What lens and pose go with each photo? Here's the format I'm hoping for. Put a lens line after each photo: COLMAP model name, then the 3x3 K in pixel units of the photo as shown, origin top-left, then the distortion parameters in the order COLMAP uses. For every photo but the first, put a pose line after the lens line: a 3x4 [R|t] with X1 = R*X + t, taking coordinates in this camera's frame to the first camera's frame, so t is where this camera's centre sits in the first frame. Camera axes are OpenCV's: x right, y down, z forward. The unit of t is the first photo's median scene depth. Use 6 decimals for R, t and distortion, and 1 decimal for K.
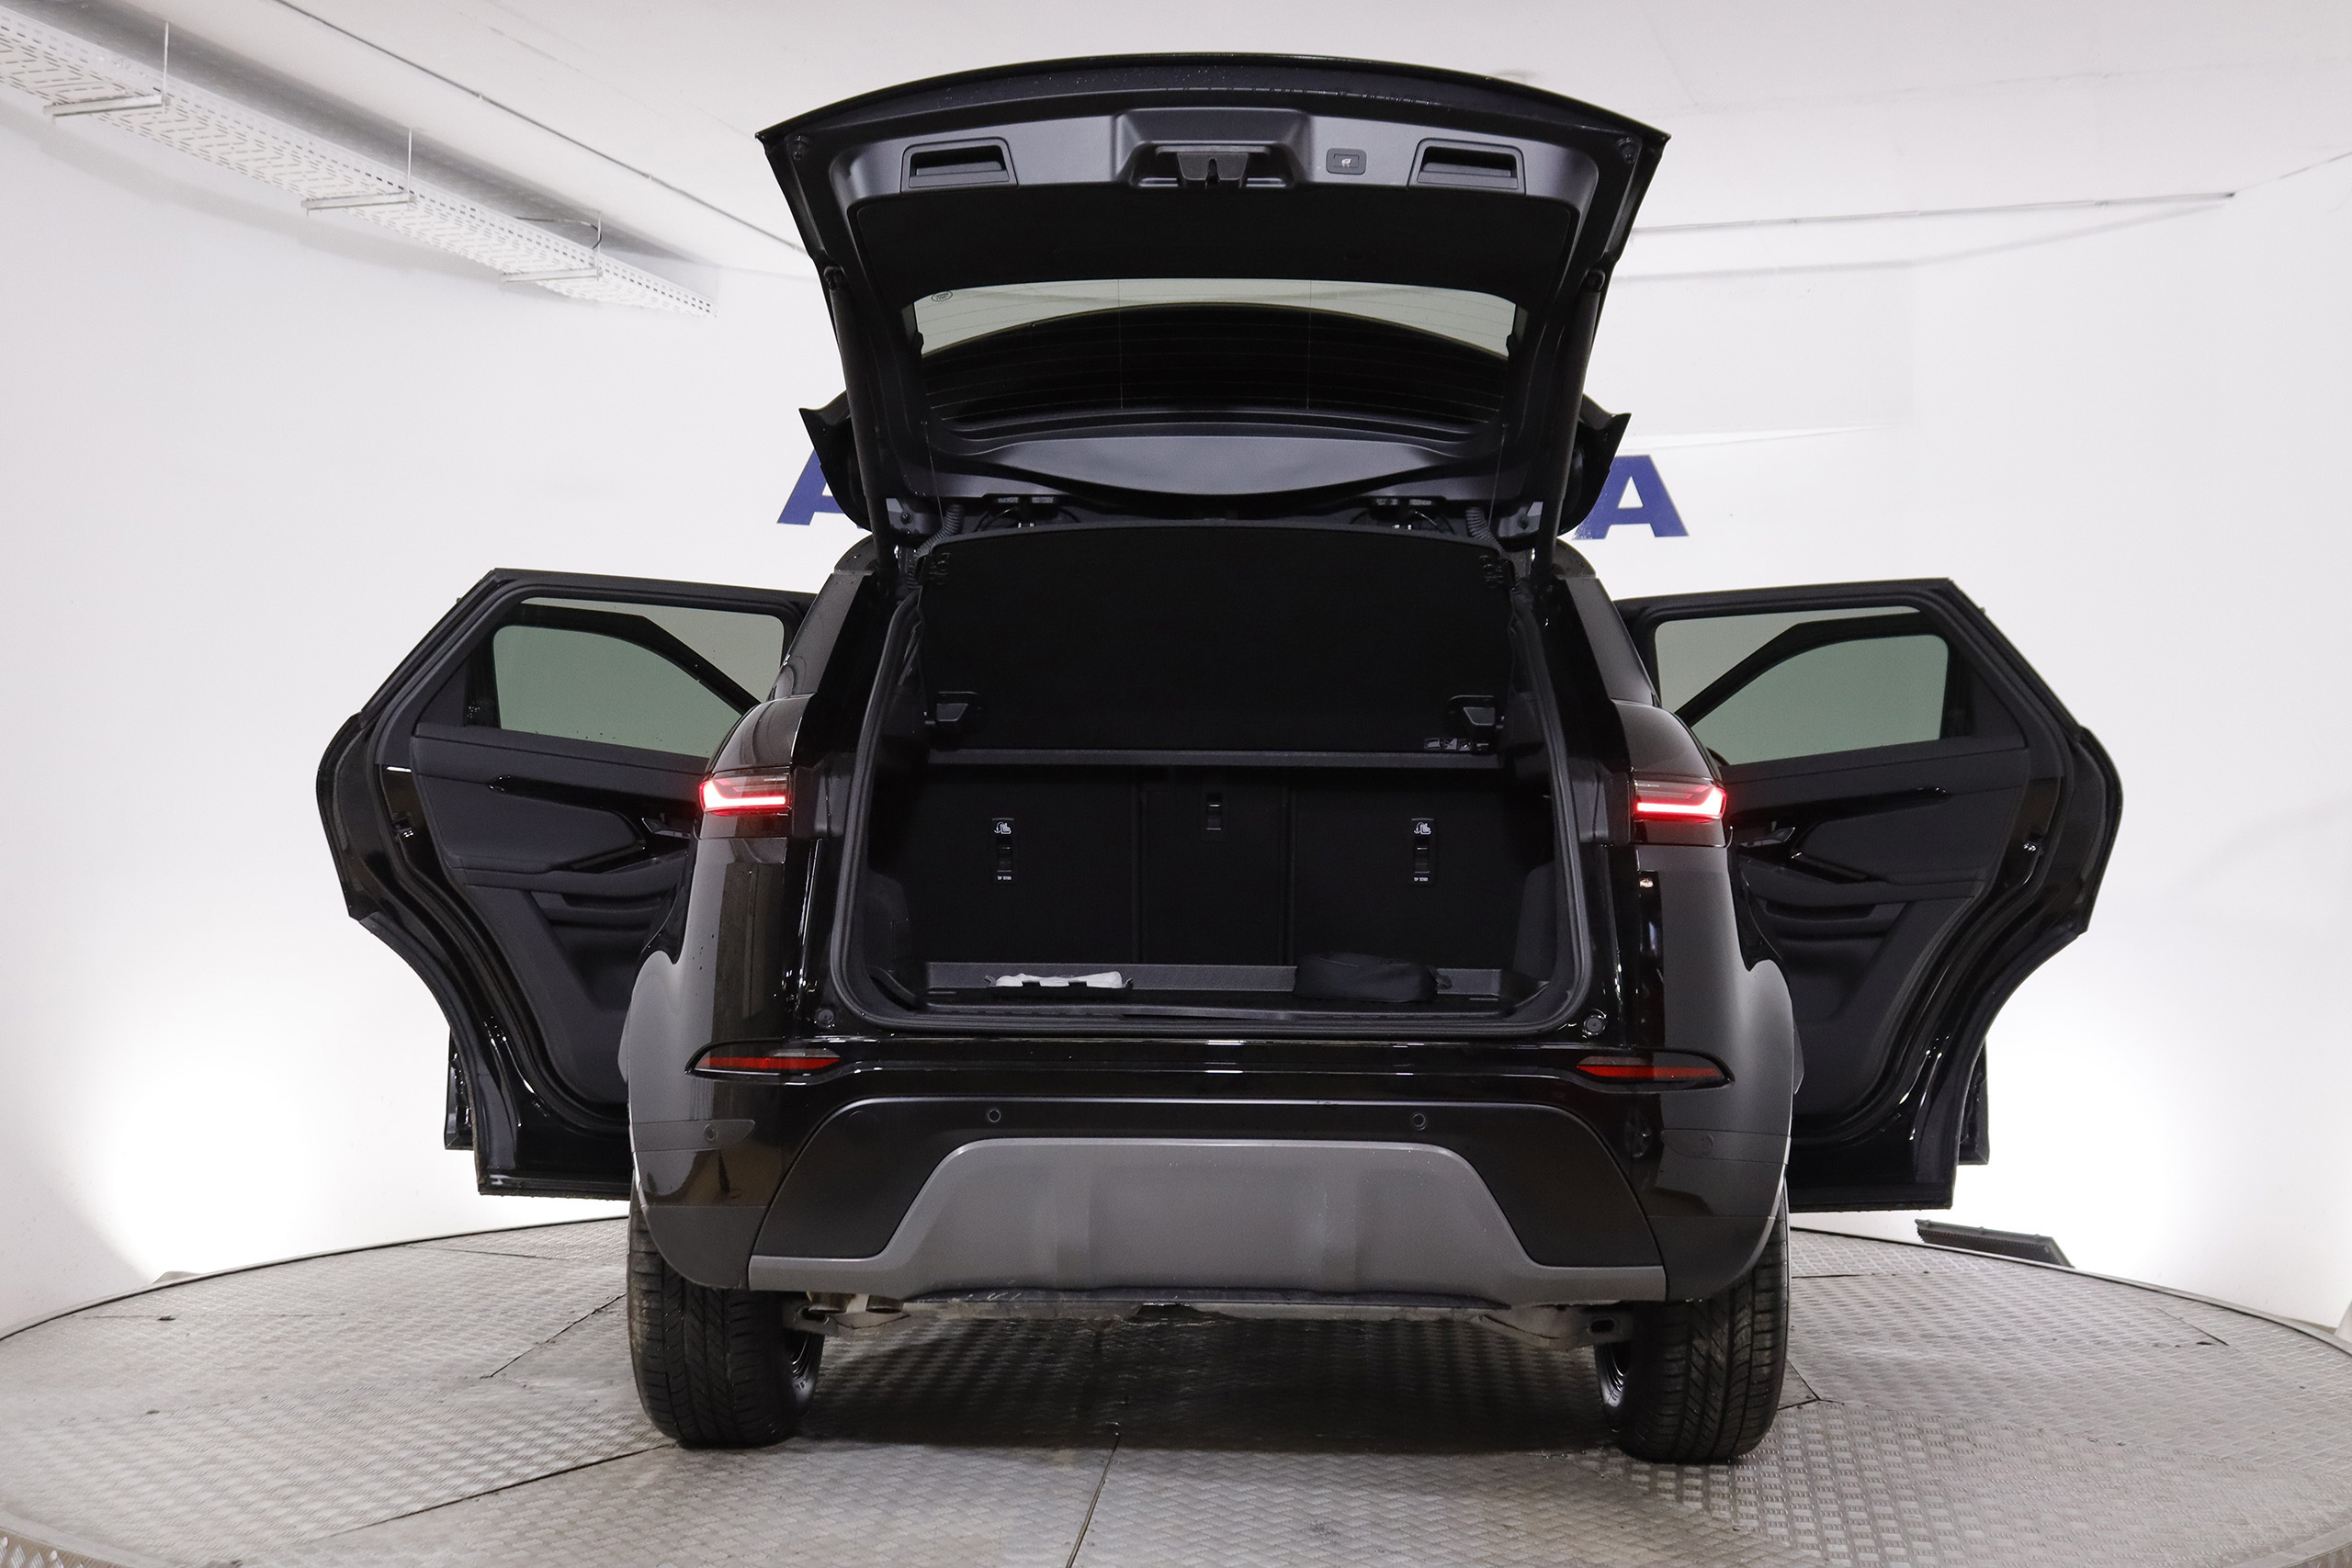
lens RADIAL K [[2716.7, 0, 1176.0], [0, 2716.7, 784.0], [0, 0, 1]] dist [-0.108788, 0.151624]
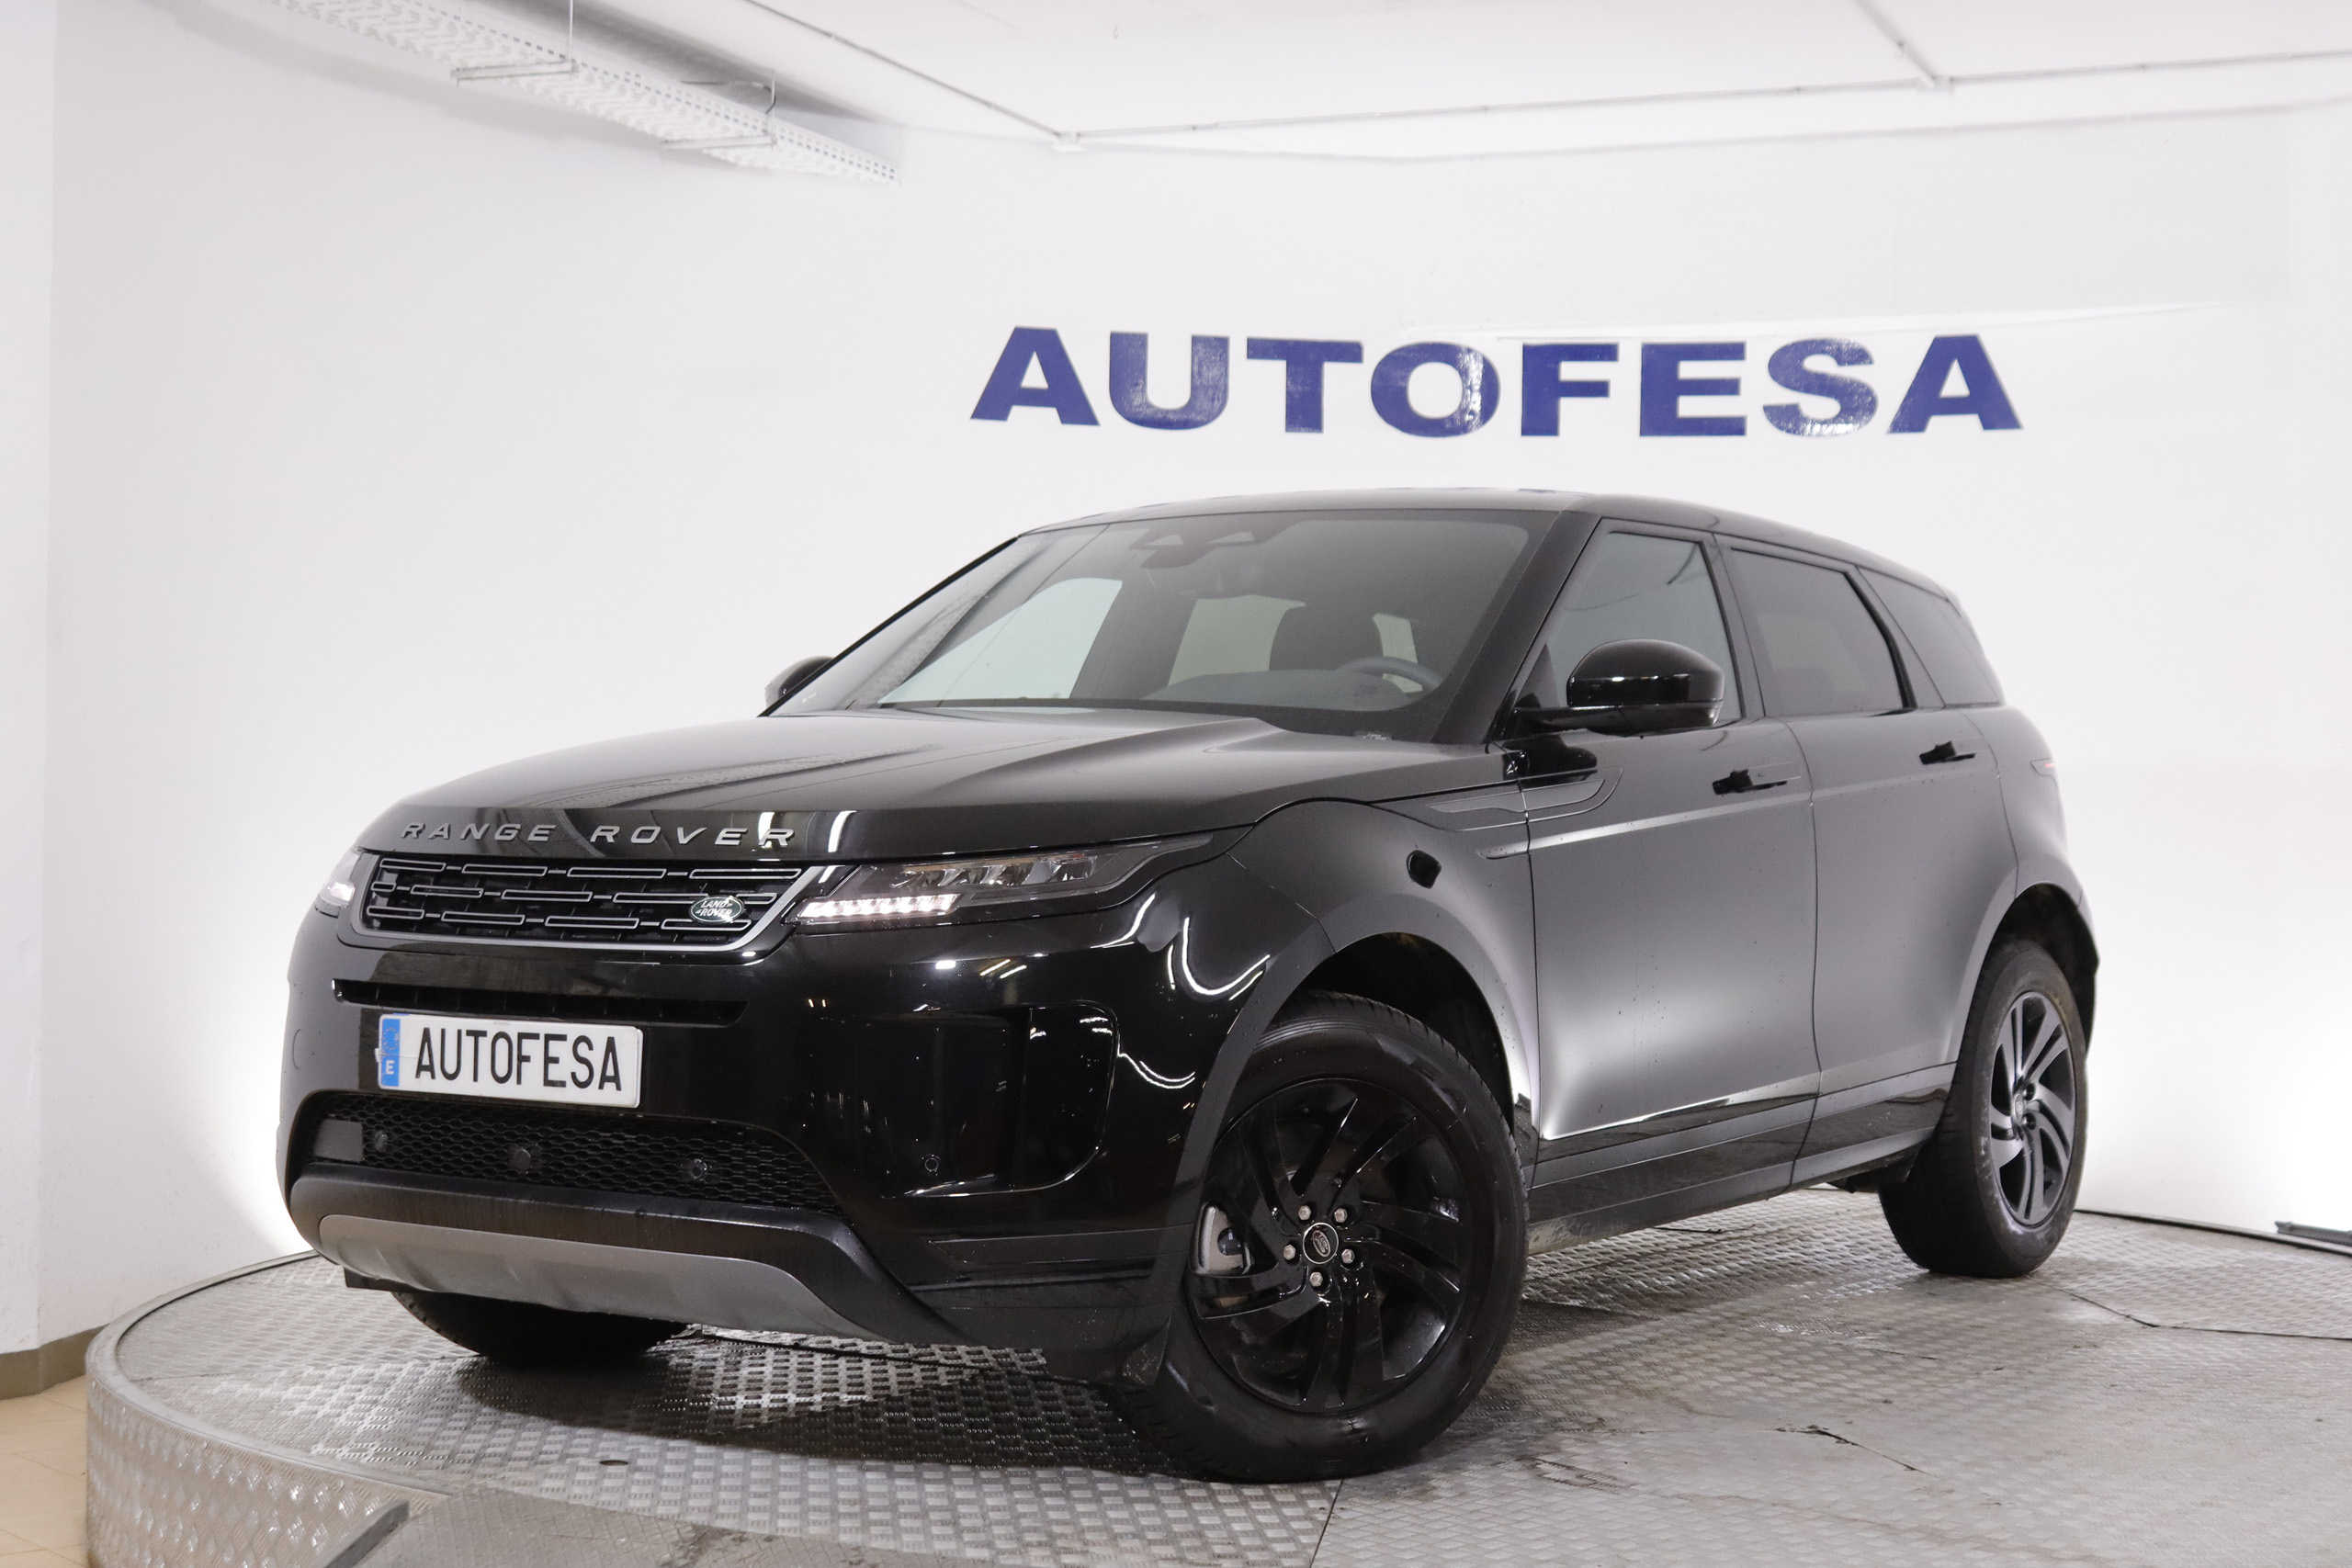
lens RADIAL K [[3476.0, 0, 1165.8], [0, 3476.0, 773.5], [0, 0, 1]] dist [-0.030360, 0.068866]
pose [[0.996987, 0.002965, -0.077514, 0.004552], [-0.001443, 0.999805, 0.019685, -0.004194], [0.077558, -0.019514, 0.996797, -0.145788]]
